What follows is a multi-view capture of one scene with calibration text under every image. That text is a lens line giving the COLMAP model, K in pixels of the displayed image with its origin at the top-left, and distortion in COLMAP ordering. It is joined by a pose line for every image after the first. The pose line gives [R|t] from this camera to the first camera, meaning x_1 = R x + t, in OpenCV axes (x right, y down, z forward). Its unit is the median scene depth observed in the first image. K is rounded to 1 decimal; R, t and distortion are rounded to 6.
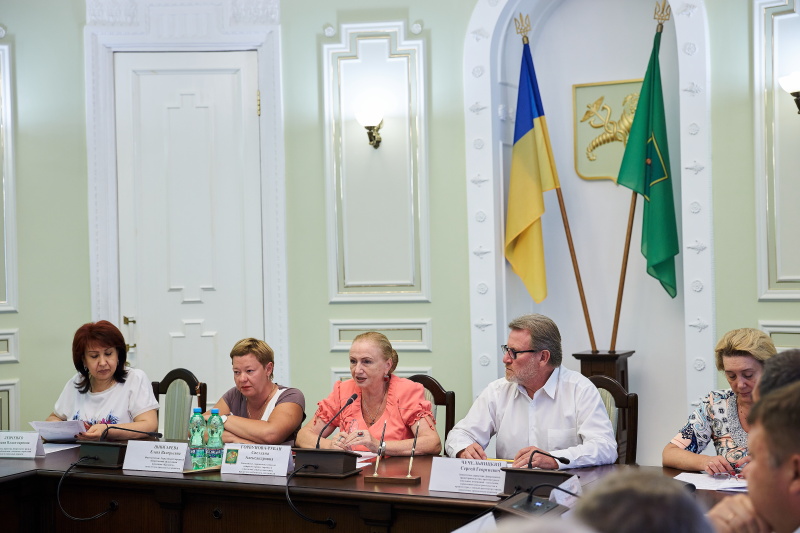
lens RADIAL K [[1245.9, 0, 399.9], [0, 1245.9, 262.9], [0, 0, 1]] dist [0.078681, 0.000000]
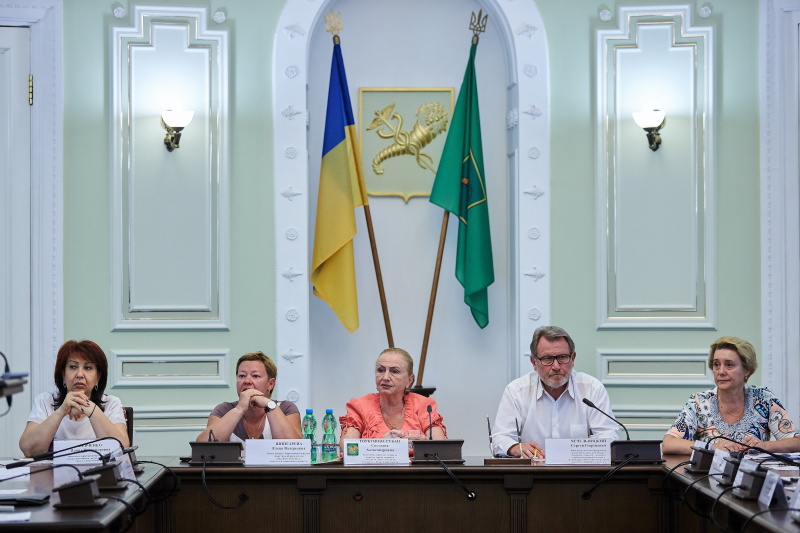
lens RADIAL K [[2776.8, 0, 400.1], [0, 2776.8, 268.3], [0, 0, 1]] dist [-0.045121, 0.000000]
pose [[0.878566, 0.022220, 0.477104, -0.820859], [-0.016260, 0.999730, -0.016618, 0.018807], [-0.477344, 0.006842, 0.878690, -0.787366]]
